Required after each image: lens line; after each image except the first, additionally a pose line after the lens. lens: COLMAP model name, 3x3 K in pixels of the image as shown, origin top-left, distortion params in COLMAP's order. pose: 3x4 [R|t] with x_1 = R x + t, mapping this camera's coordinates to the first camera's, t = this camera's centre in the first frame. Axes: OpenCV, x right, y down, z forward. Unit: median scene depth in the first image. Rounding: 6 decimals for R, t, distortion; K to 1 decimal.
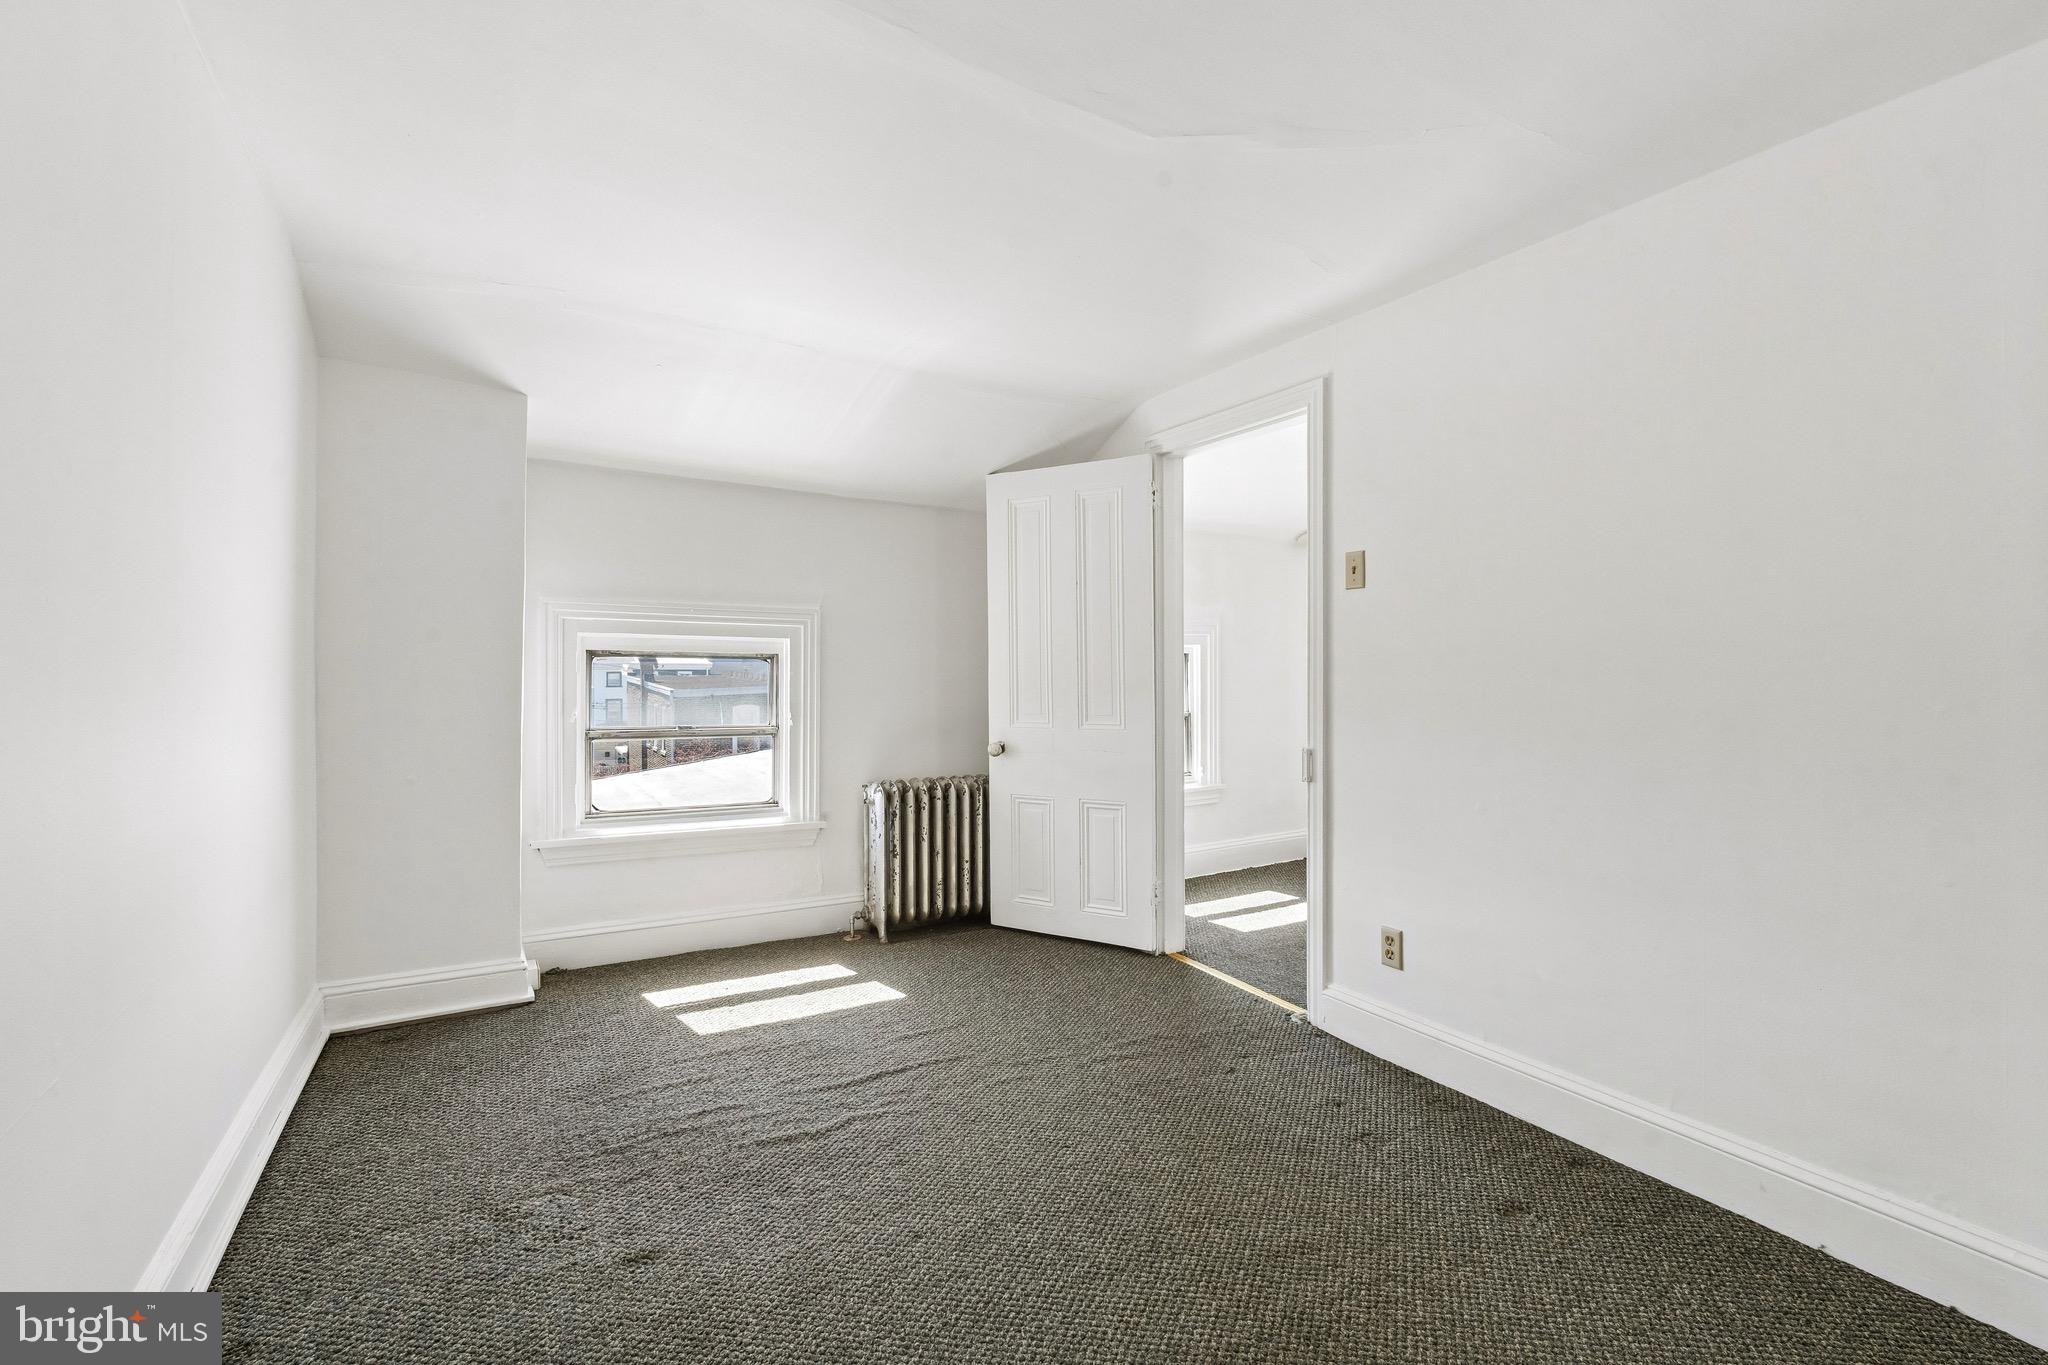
lens RADIAL K [[903.8, 0, 1024.4], [0, 903.8, 683.2], [0, 0, 1]] dist [-0.004598, -0.000072]
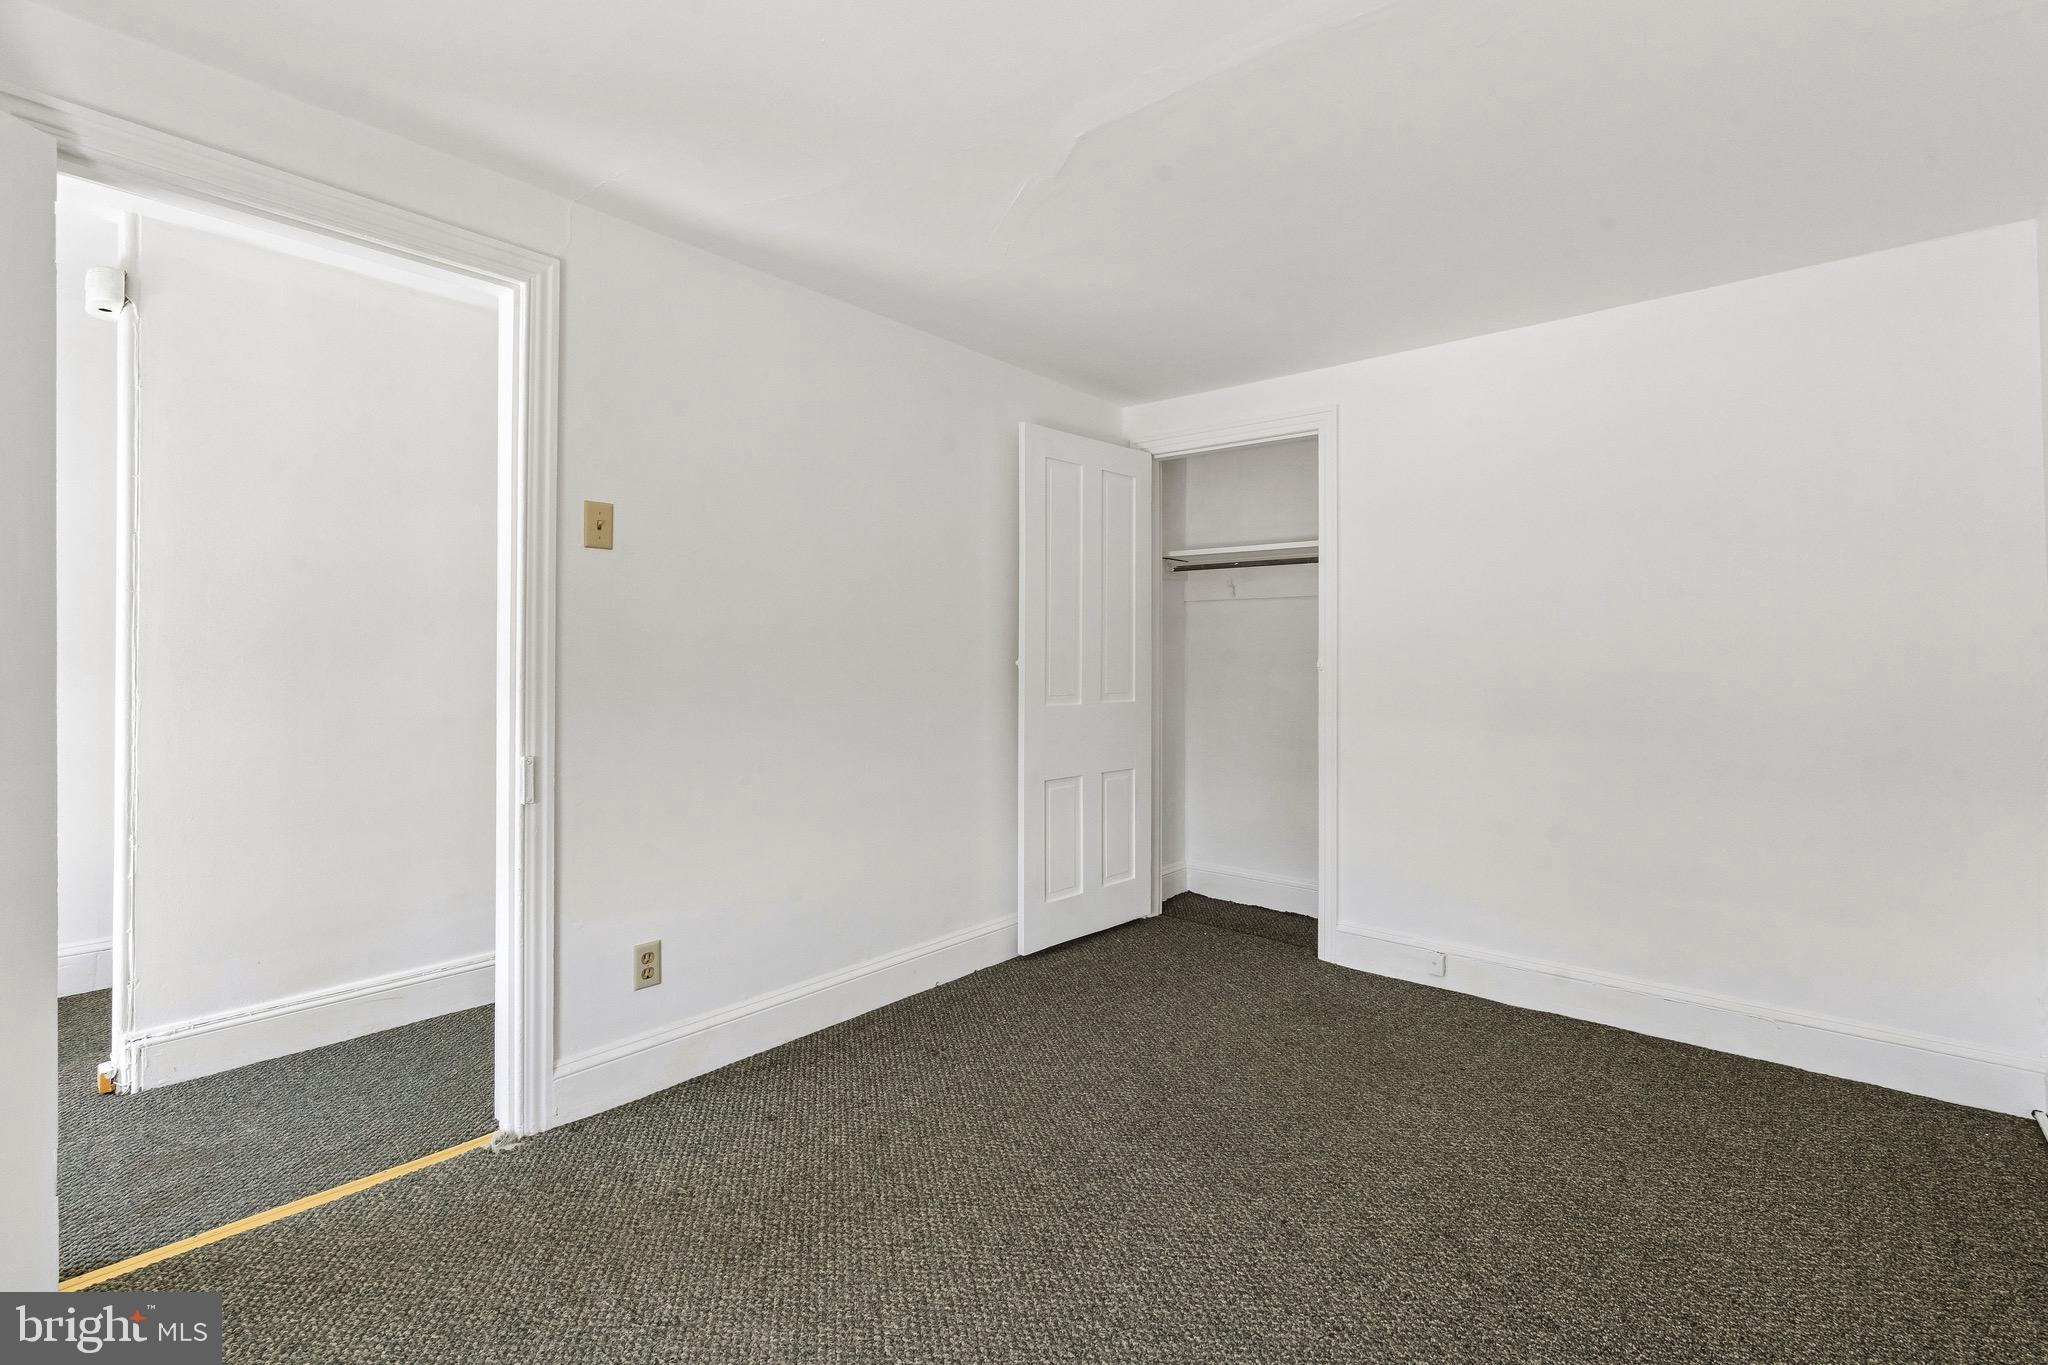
lens RADIAL K [[903.8, 0, 1014.7], [0, 903.8, 665.9], [0, 0, 1]] dist [-0.004598, -0.000072]
pose [[-0.328129, -0.013047, 0.944543, -0.515362], [0.006313, 0.999852, 0.016004, -0.010545], [-0.944612, 0.011214, -0.327998, 0.906520]]
